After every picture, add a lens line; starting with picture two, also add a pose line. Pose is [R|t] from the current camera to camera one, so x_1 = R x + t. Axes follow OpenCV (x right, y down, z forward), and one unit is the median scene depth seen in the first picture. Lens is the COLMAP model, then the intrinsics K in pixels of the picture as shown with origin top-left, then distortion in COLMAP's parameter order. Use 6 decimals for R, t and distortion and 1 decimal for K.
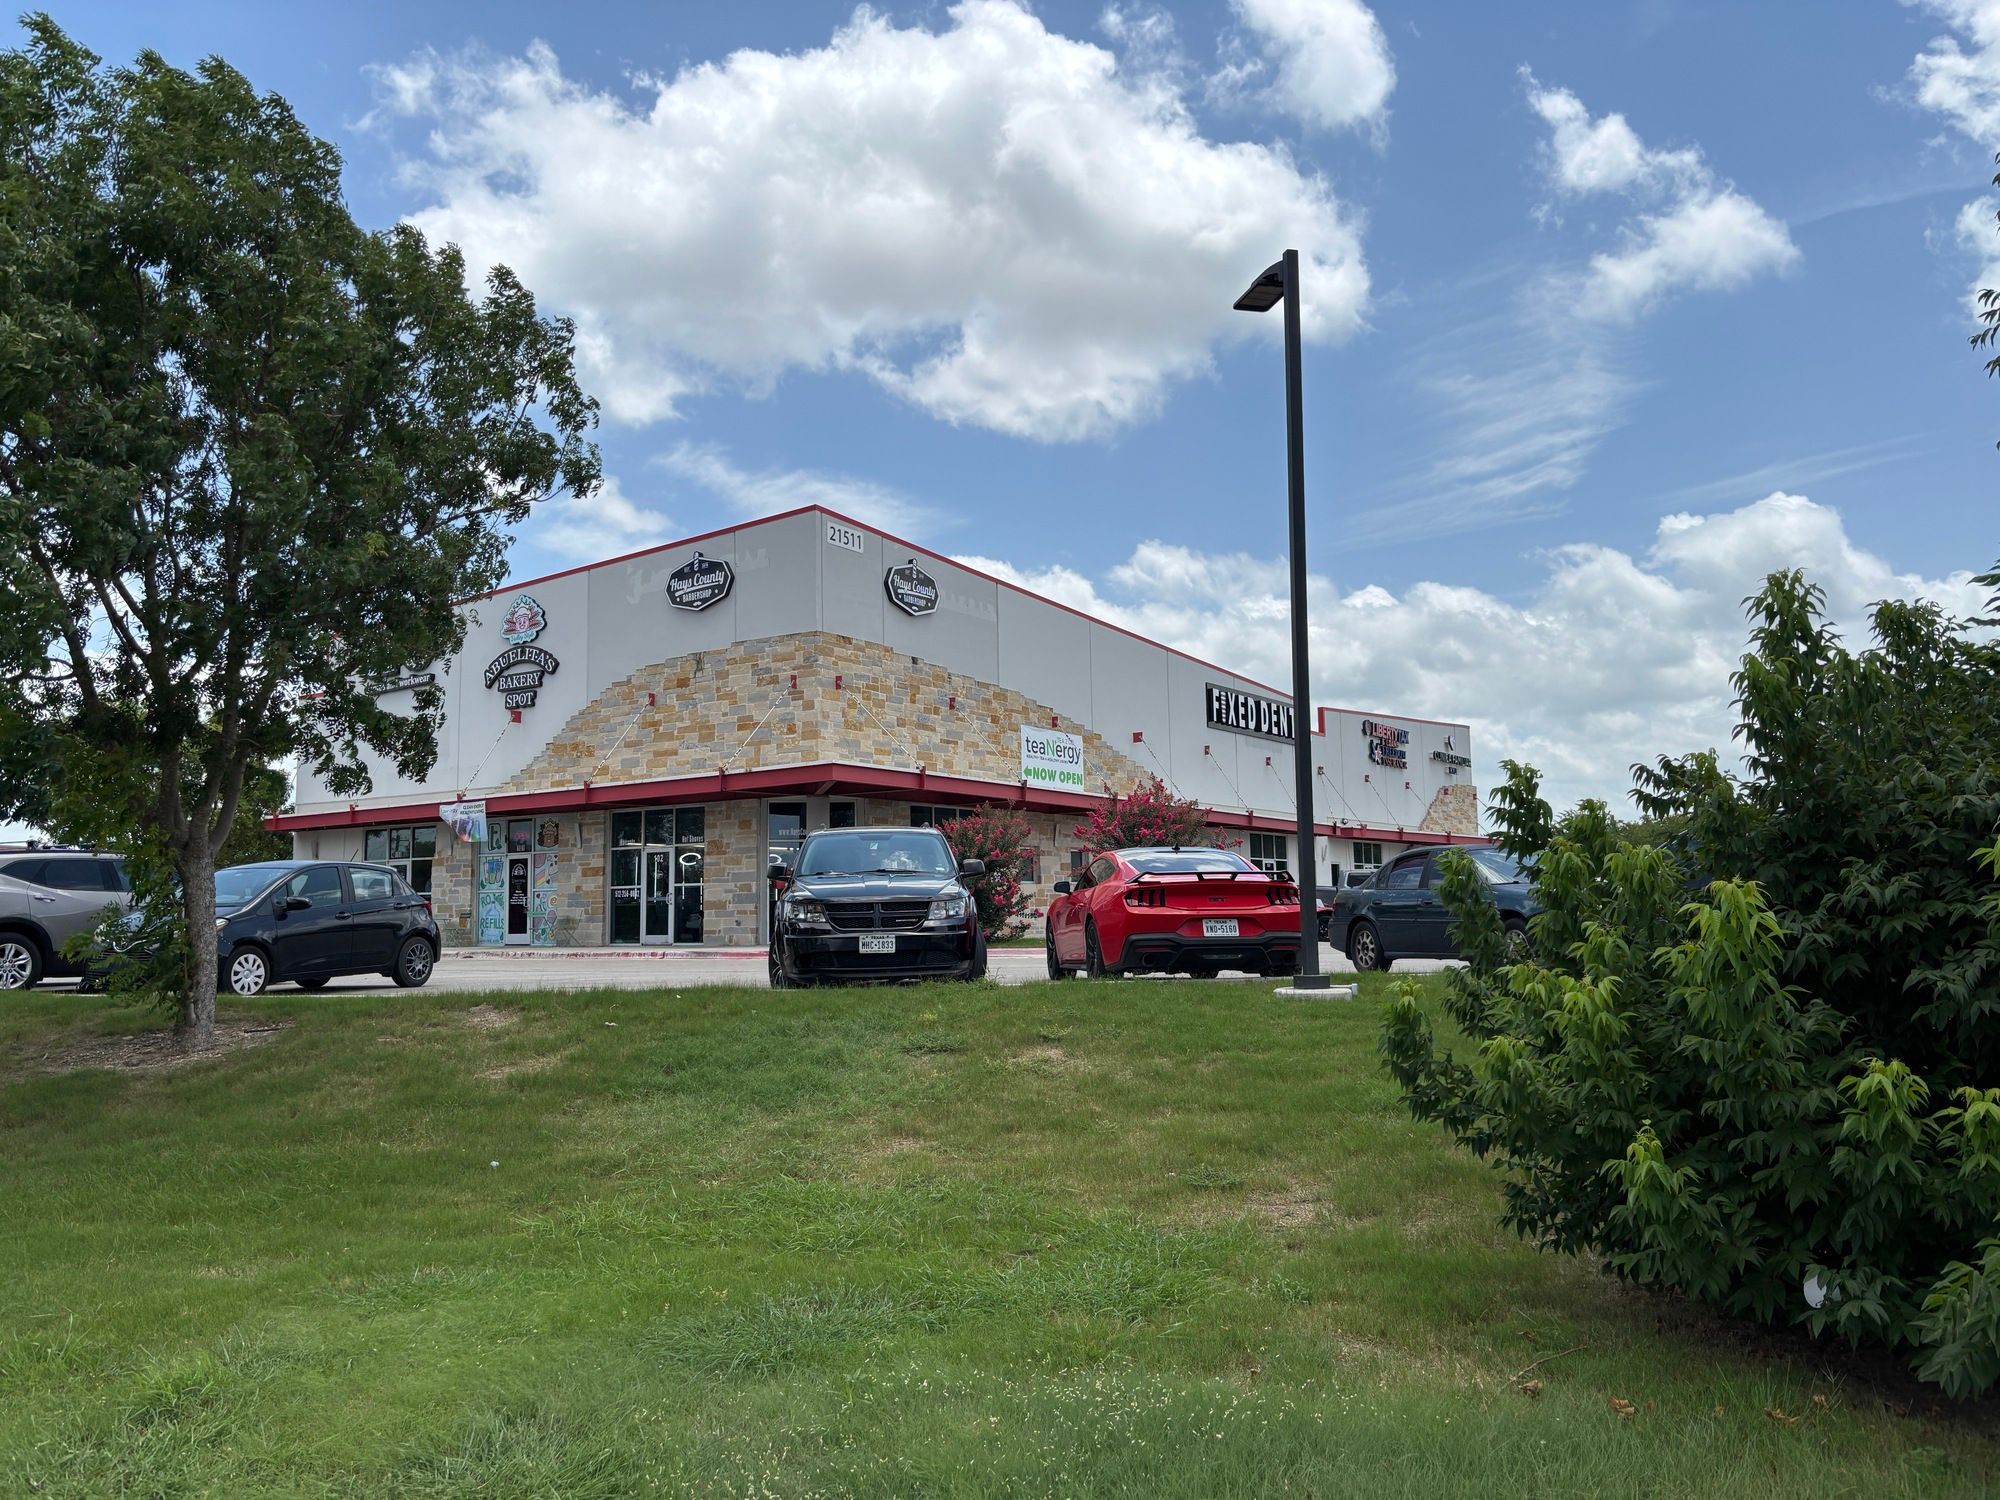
lens RADIAL K [[1491.2, 0, 1014.6], [0, 1491.2, 739.0], [0, 0, 1]] dist [0.036426, -0.031560]
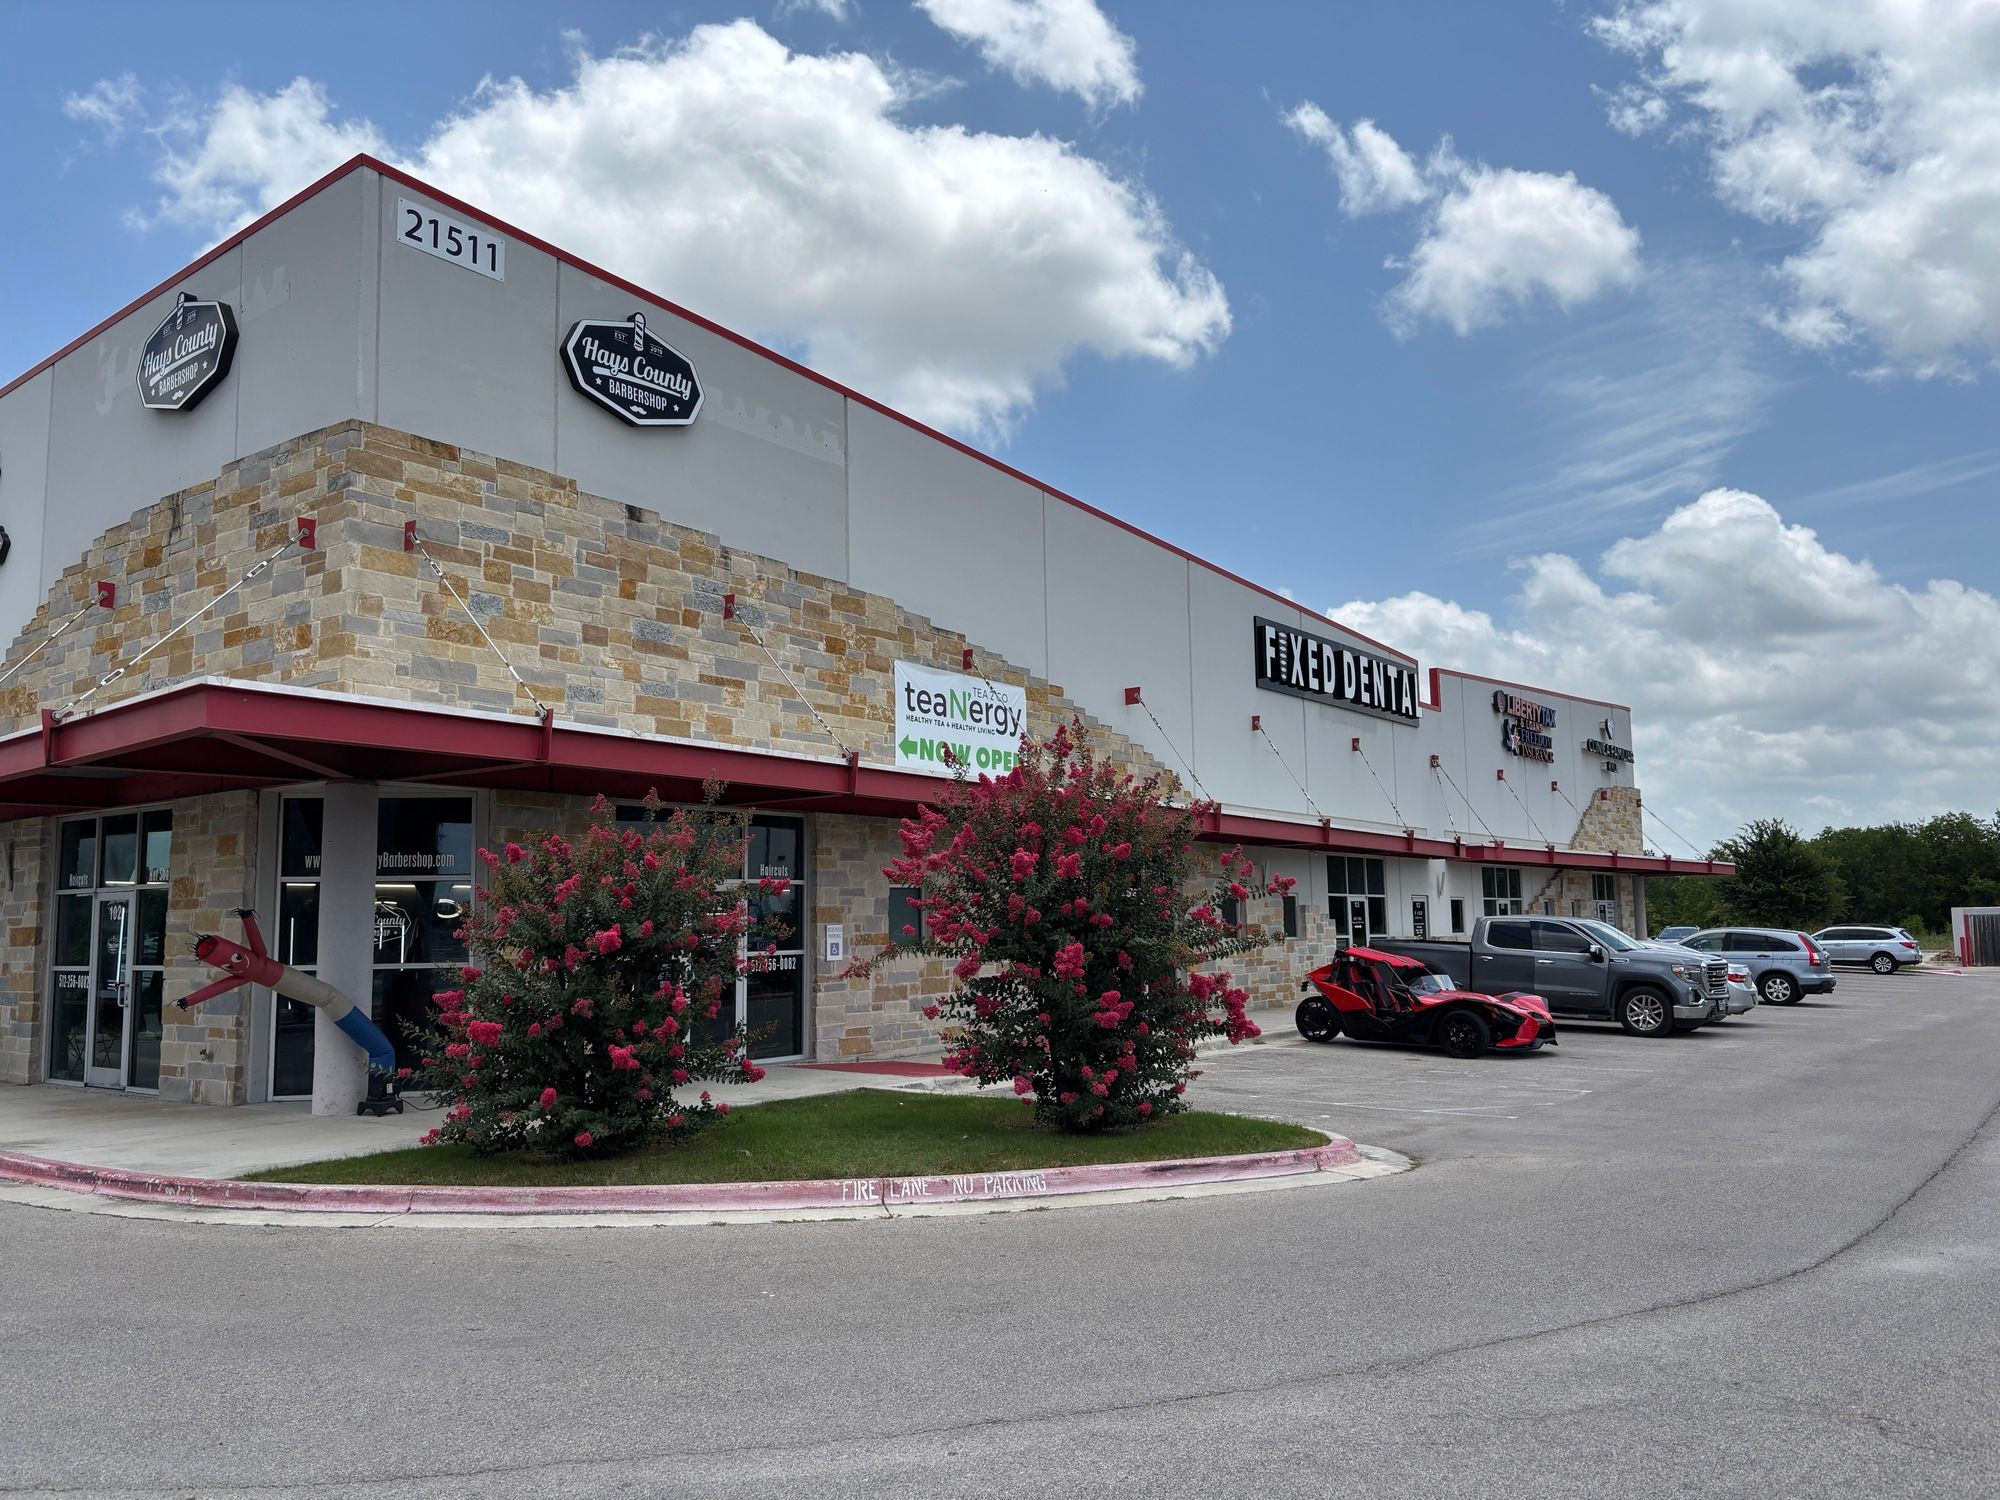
lens RADIAL K [[1491.2, 0, 990.5], [0, 1491.2, 766.7], [0, 0, 1]] dist [0.036426, -0.031560]
pose [[0.997519, -0.005116, -0.070210, 0.085390], [0.005633, 0.999958, 0.007164, 0.028547], [0.070170, -0.007542, 0.997507, 0.507692]]
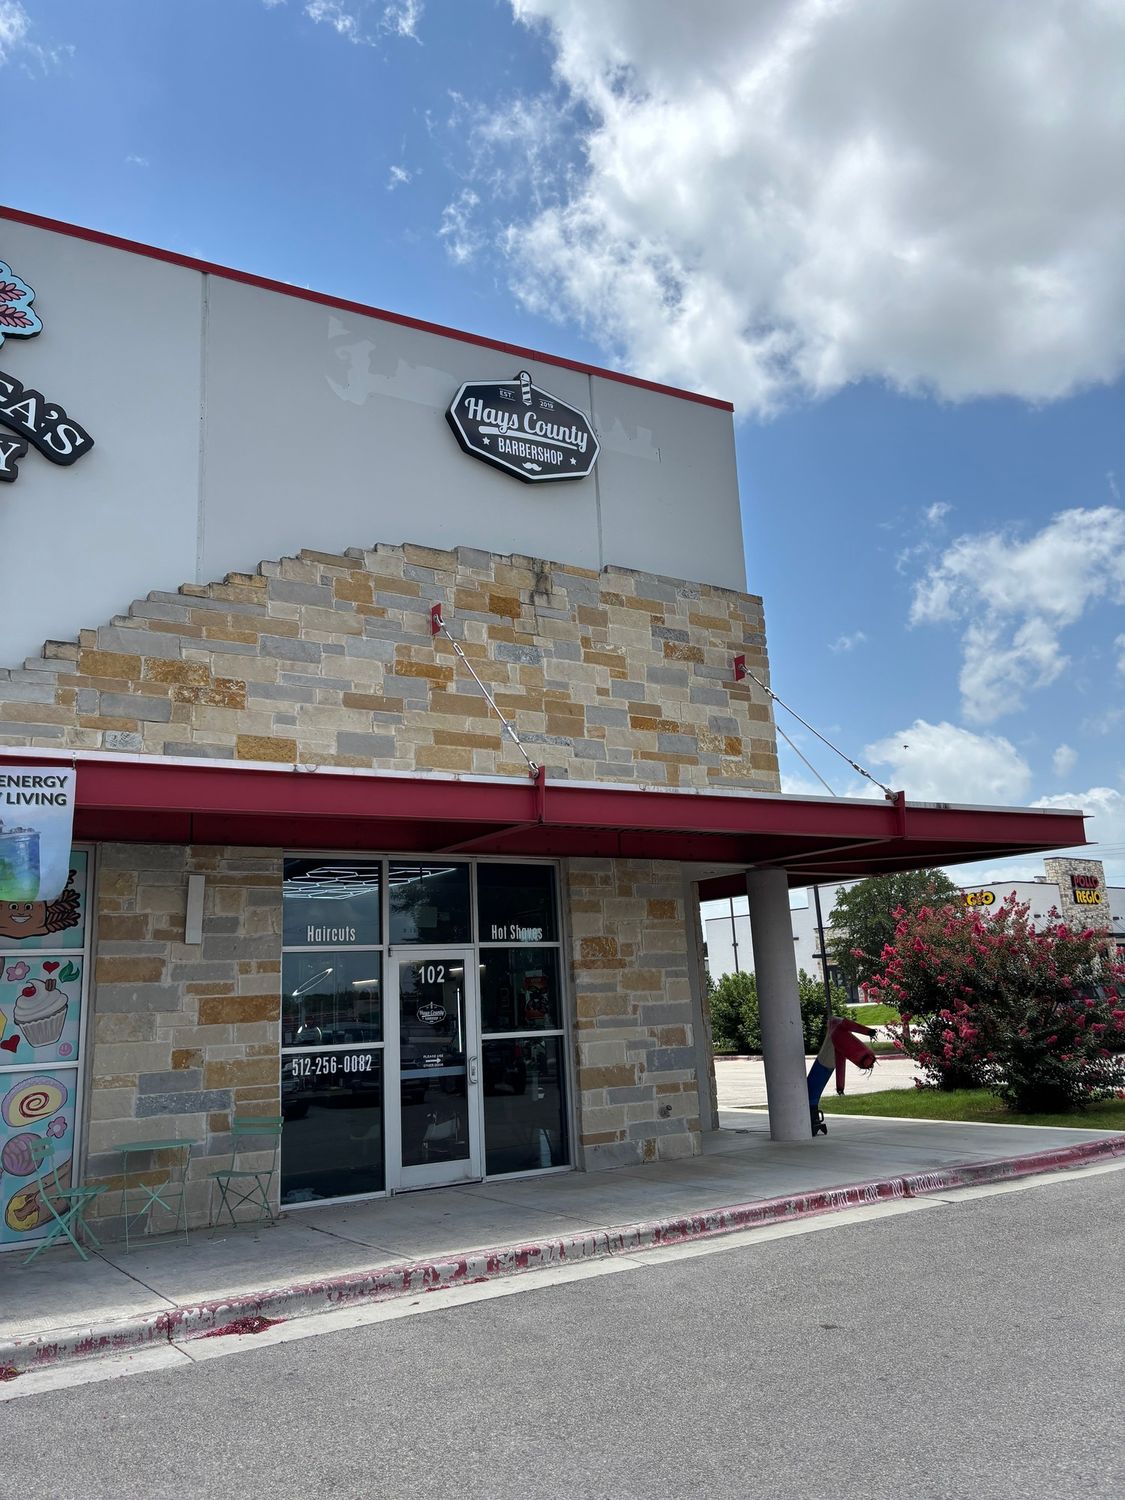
lens RADIAL K [[1118.4, 0, 551.2], [0, 1118.4, 737.9], [0, 0, 1]] dist [0.036426, -0.031560]
pose [[0.423063, 0.210886, 0.881218, -0.510057], [-0.062756, 0.977023, -0.203685, 0.074754], [-0.903924, 0.030870, 0.426577, 0.806830]]
